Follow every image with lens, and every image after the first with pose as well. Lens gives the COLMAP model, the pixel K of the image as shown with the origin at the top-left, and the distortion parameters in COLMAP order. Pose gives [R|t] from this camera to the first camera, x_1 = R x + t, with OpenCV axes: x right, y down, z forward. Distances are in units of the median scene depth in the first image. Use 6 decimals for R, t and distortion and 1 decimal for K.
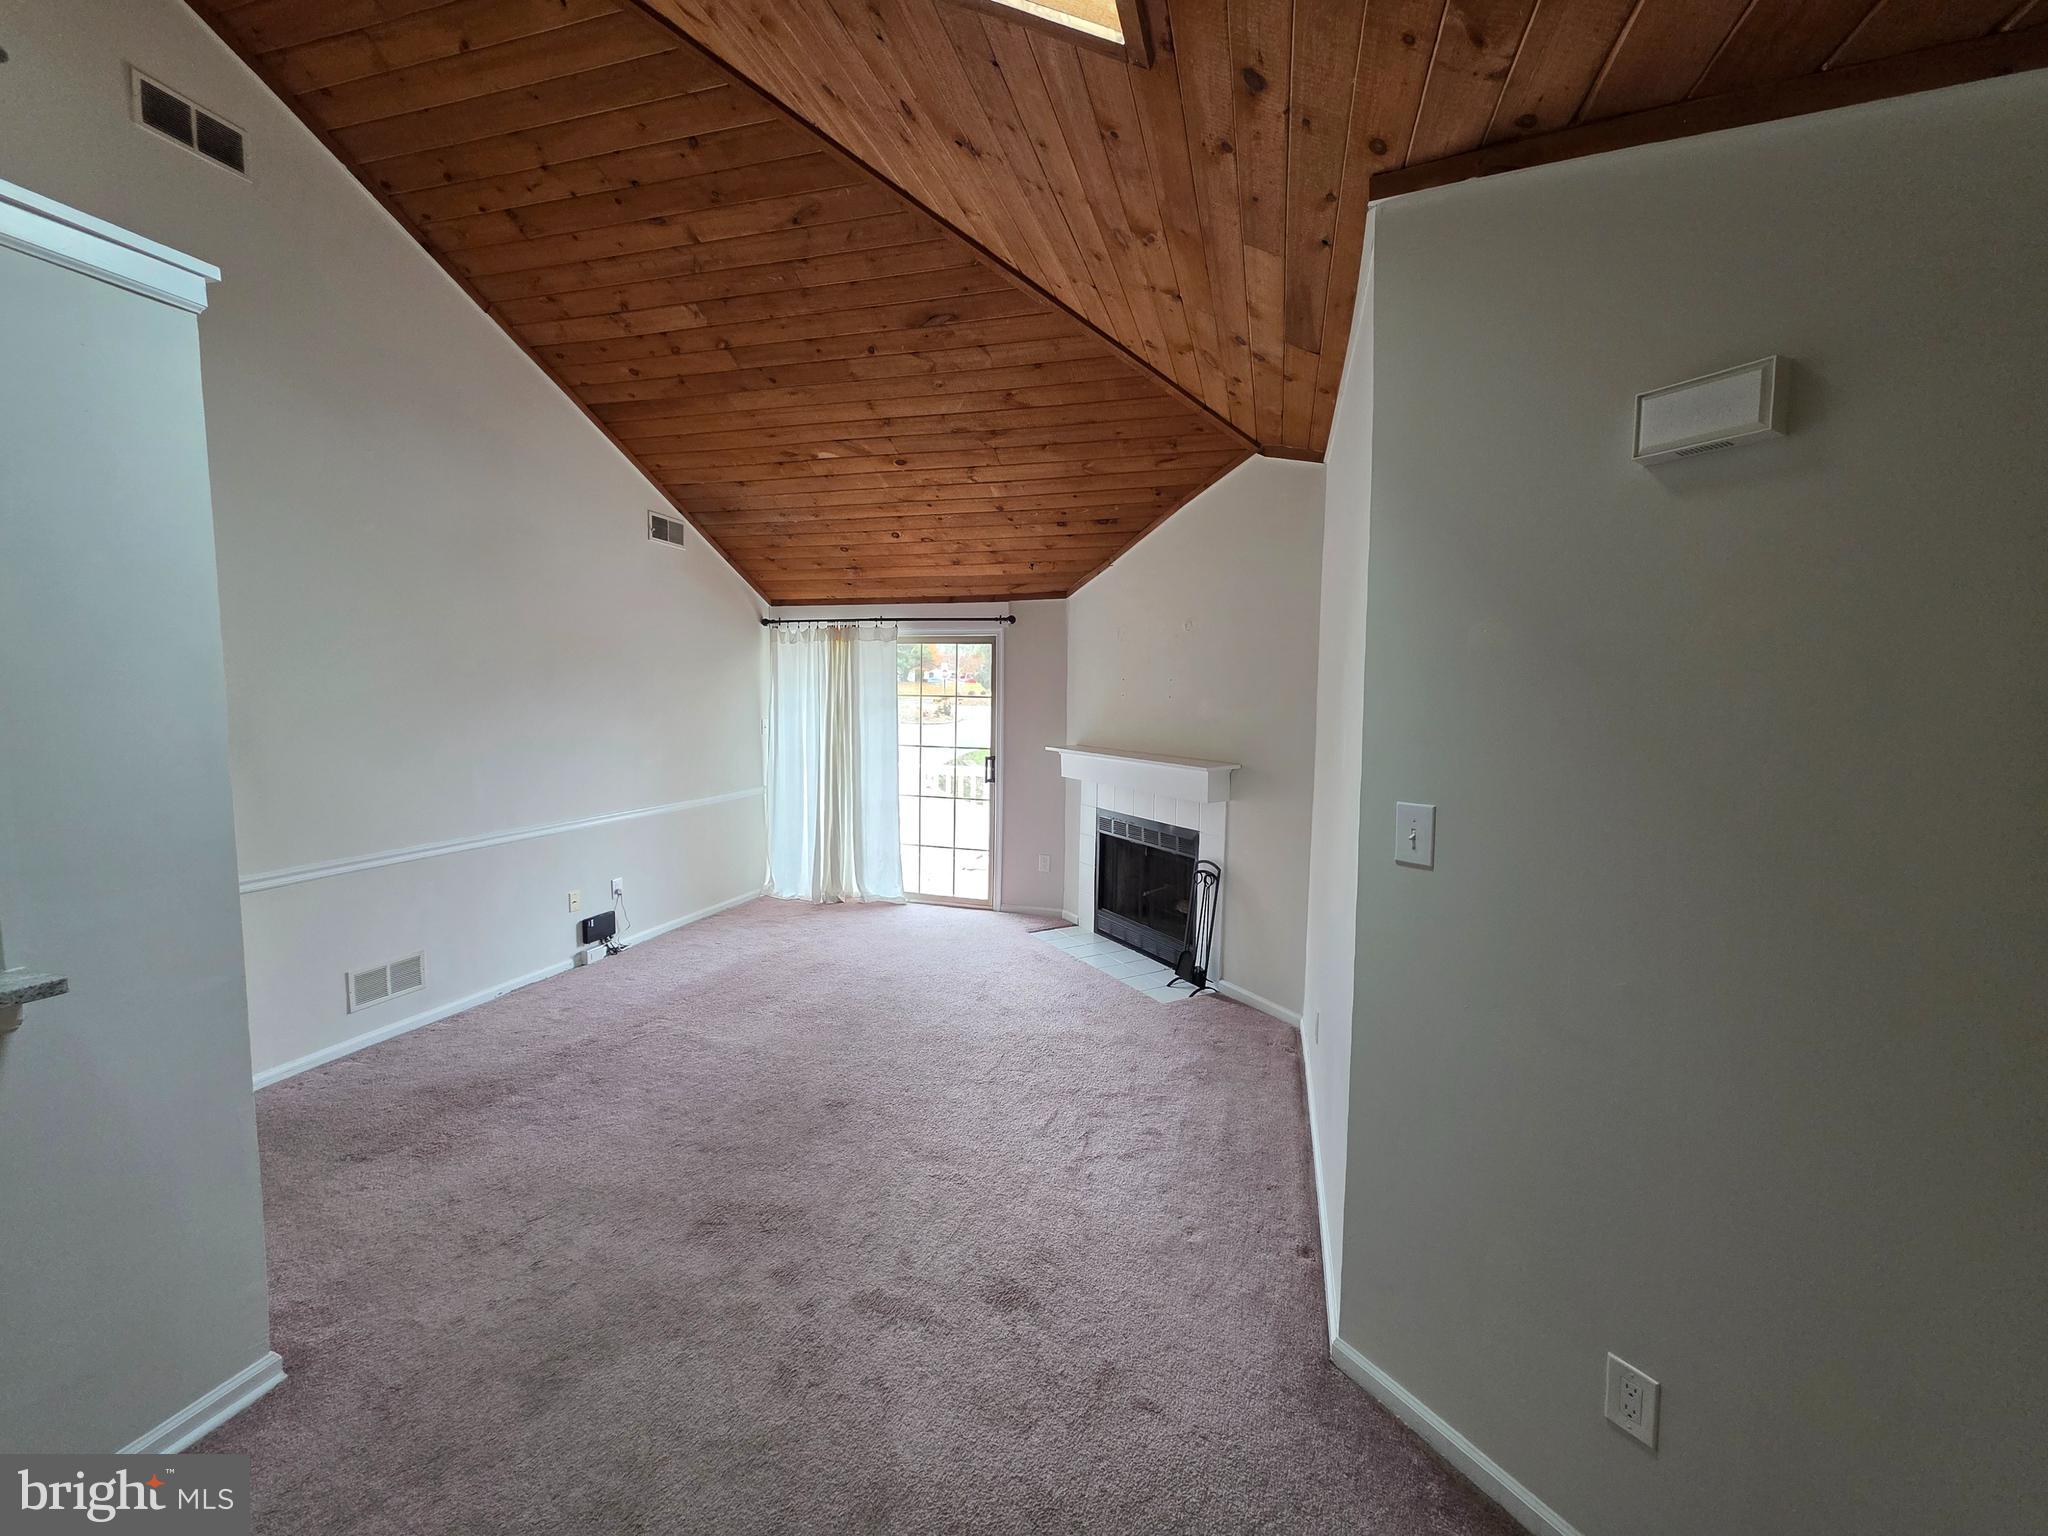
lens RADIAL K [[813.4, 0, 1022.3], [0, 813.4, 763.2], [0, 0, 1]] dist [0.003700, -0.000456]
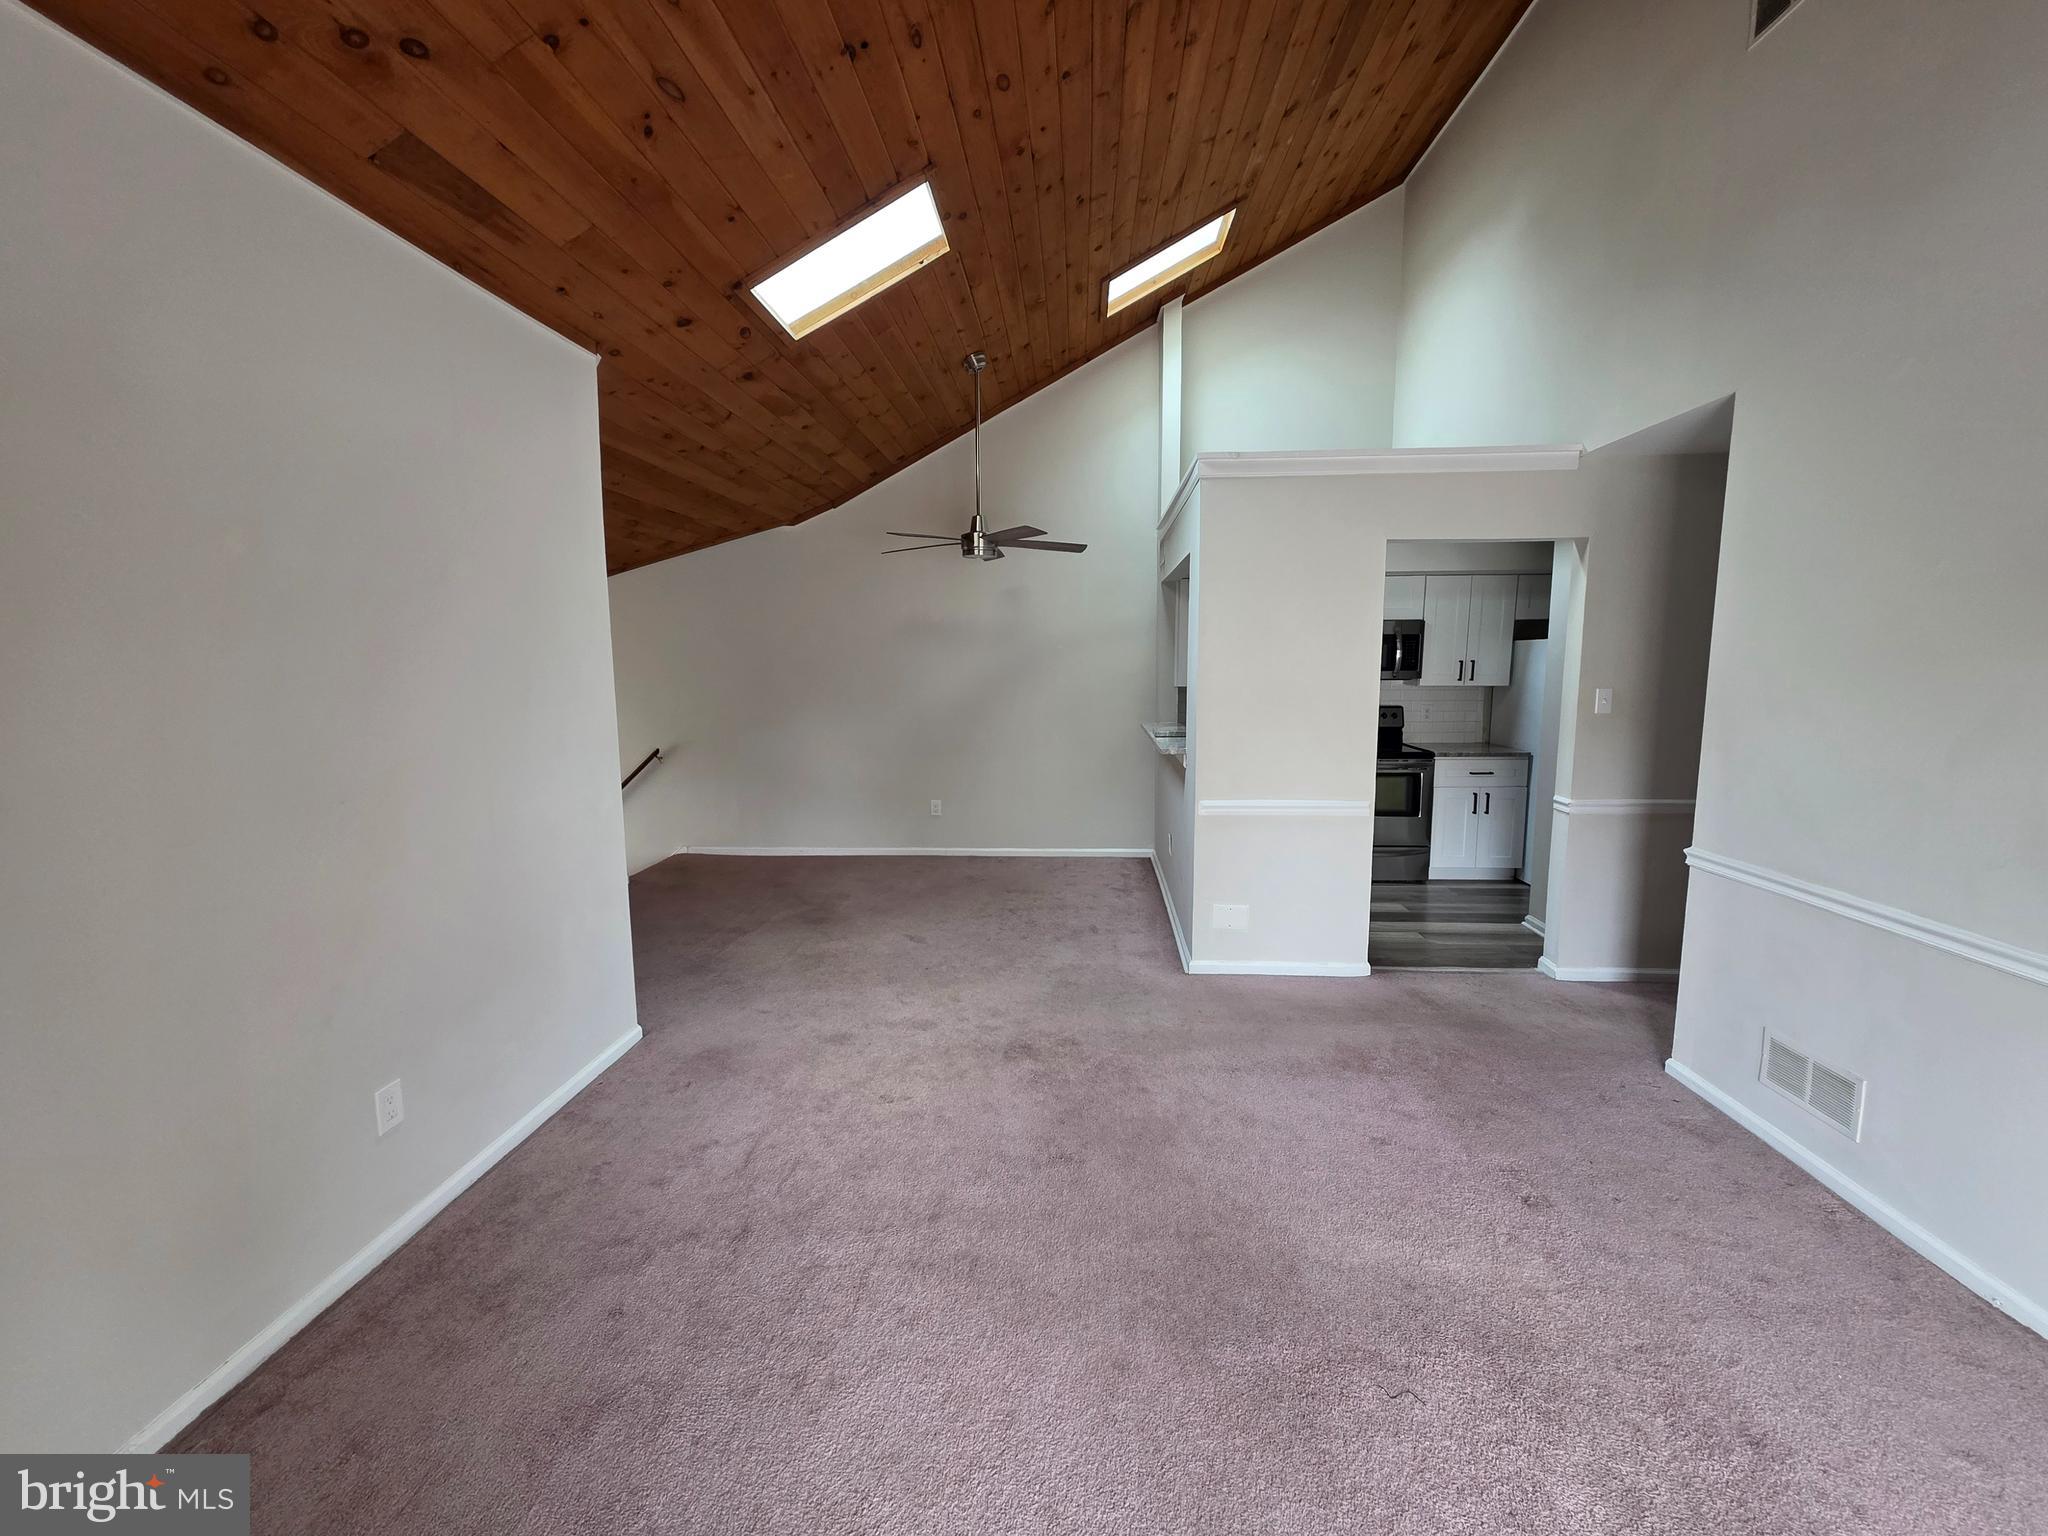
lens RADIAL K [[815.4, 0, 1027.5], [0, 815.4, 761.7], [0, 0, 1]] dist [0.001892, -0.000154]
pose [[-0.975348, 0.023922, -0.219372, -0.019103], [-0.021319, 0.979243, 0.201568, -0.087430], [0.219640, 0.201276, -0.954592, 1.194452]]
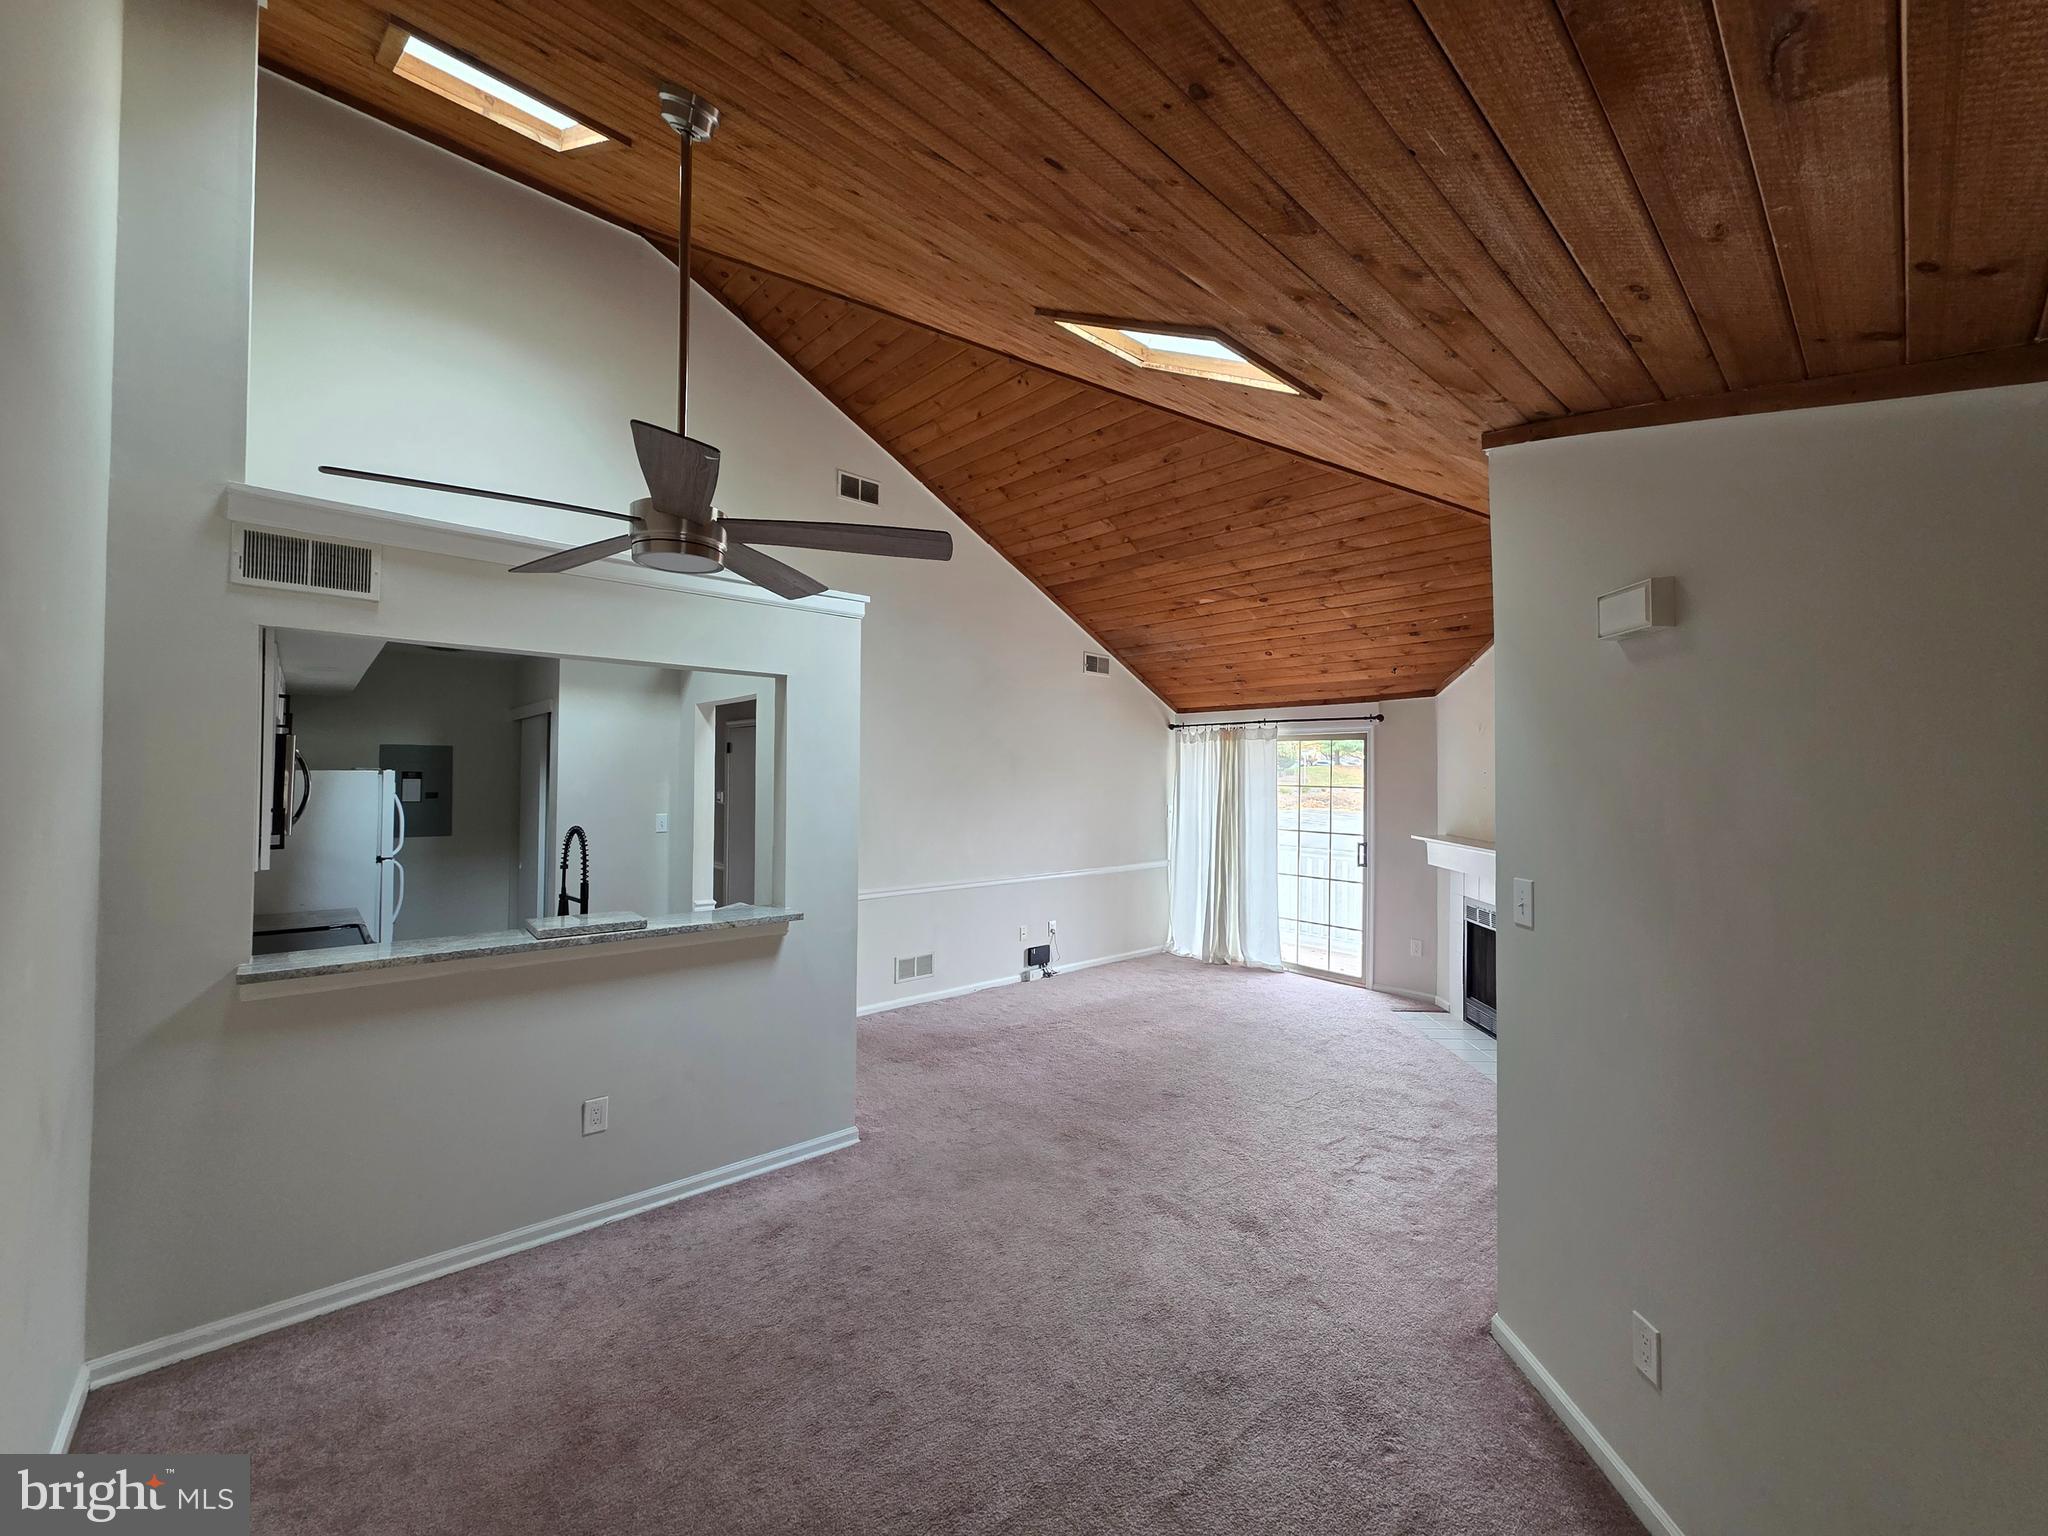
lens RADIAL K [[811.2, 0, 1021.0], [0, 811.2, 763.1], [0, 0, 1]] dist [0.000754, -0.000123]
pose [[0.851765, -0.011341, -0.523801, 0.188214], [-0.043499, 0.994783, -0.092273, 0.007336], [0.522115, 0.101380, 0.846828, -0.221869]]
